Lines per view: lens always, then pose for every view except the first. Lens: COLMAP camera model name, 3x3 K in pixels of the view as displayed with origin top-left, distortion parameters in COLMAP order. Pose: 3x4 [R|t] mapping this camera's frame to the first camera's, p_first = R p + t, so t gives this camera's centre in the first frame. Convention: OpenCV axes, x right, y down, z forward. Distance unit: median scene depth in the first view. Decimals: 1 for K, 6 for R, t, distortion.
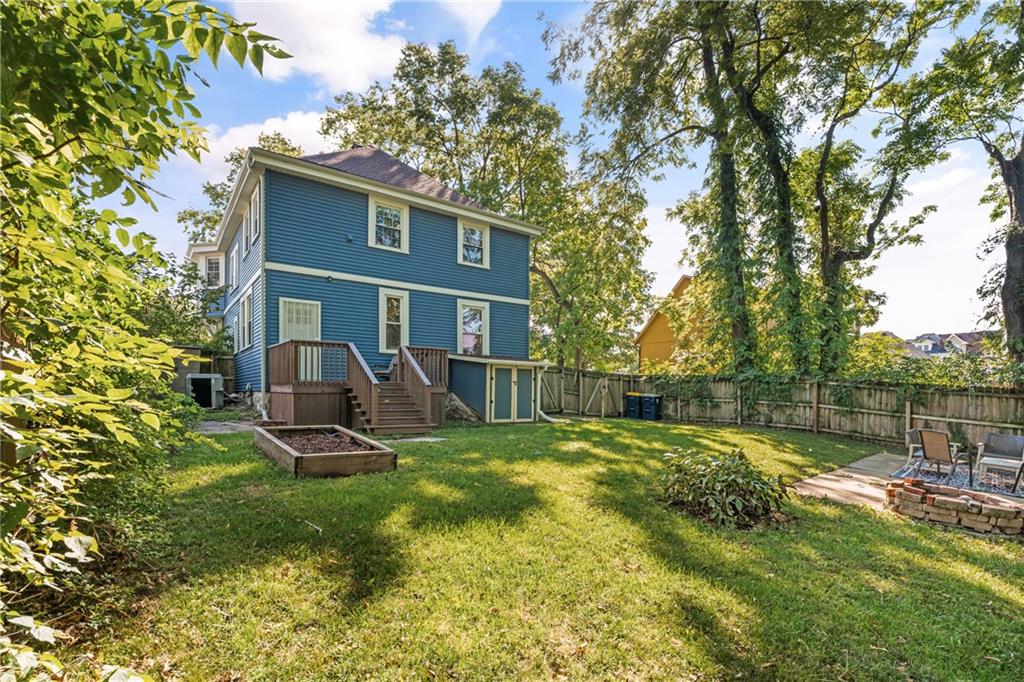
lens RADIAL K [[456.6, 0, 516.5], [0, 456.6, 377.5], [0, 0, 1]] dist [-0.004795, 0.001525]
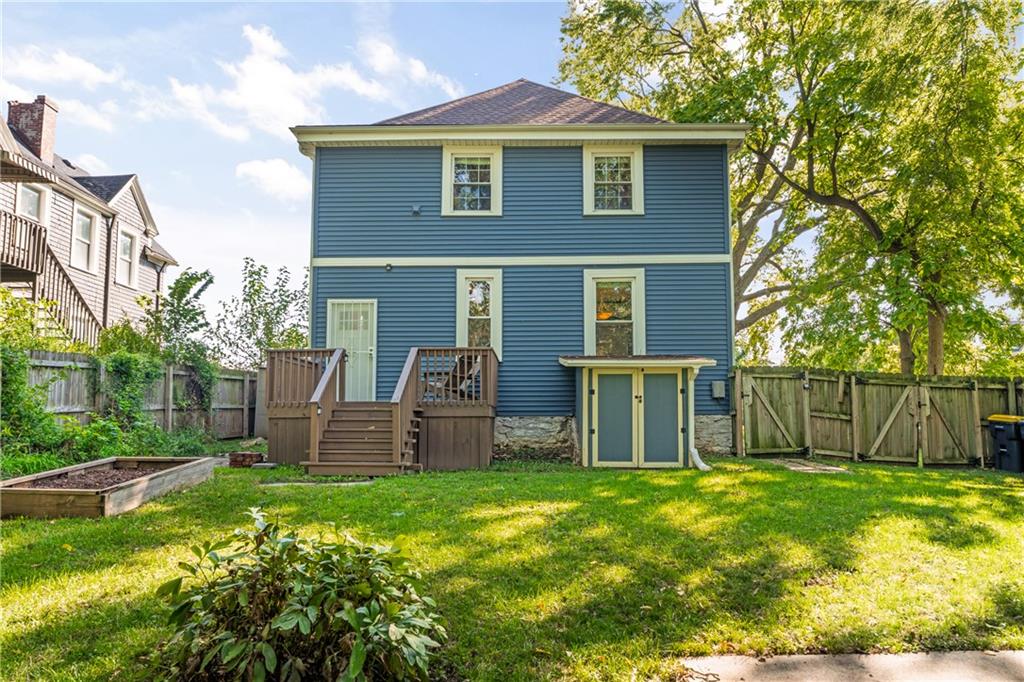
lens RADIAL K [[666.5, 0, 512.2], [0, 666.5, 350.5], [0, 0, 1]] dist [0.003151, -0.000275]
pose [[0.801516, -0.073000, -0.593501, 0.384360], [0.025266, 0.995768, -0.088357, 0.022392], [0.597440, 0.055824, 0.799968, 0.236018]]
